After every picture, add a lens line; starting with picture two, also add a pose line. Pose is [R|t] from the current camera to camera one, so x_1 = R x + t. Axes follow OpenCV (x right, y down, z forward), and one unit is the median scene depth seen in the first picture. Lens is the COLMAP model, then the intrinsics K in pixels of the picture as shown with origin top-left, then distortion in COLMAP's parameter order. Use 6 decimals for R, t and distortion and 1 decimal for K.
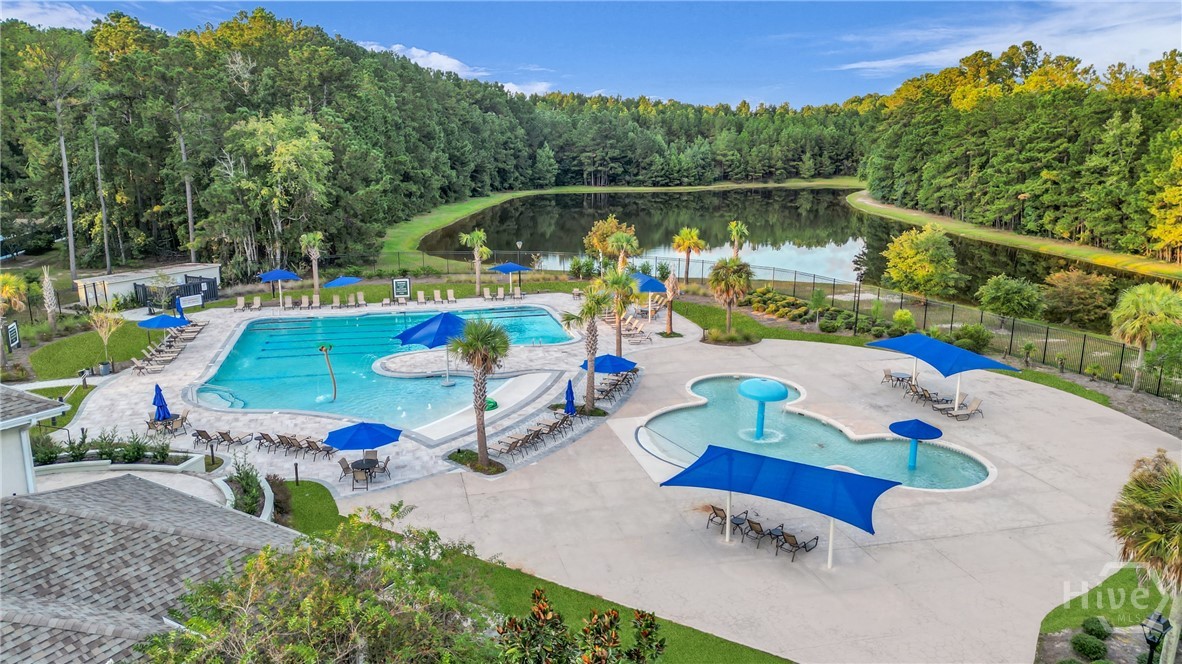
lens RADIAL K [[817.0, 0, 591.0], [0, 817.0, 332.0], [0, 0, 1]] dist [0.076174, -0.070961]
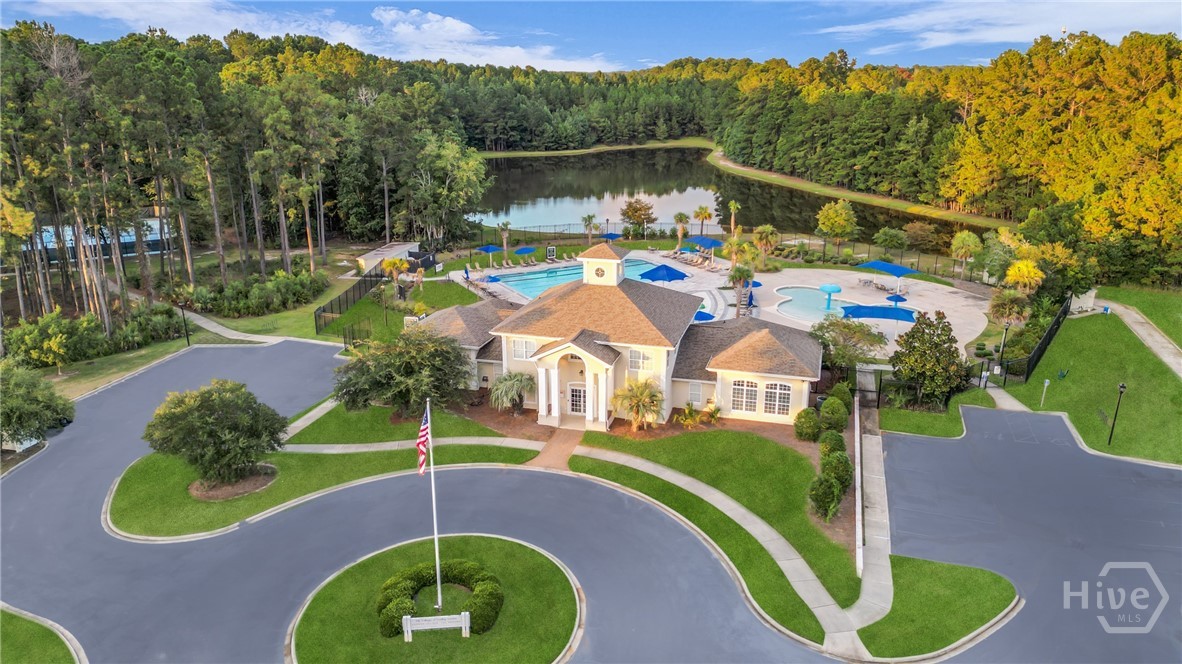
lens RADIAL K [[817.0, 0, 591.0], [0, 817.0, 332.0], [0, 0, 1]] dist [0.076174, -0.070961]
pose [[0.966635, -0.079147, 0.243624, -0.190251], [0.061871, 0.995049, 0.077776, -0.005647], [-0.248573, -0.060107, 0.966746, -0.200232]]
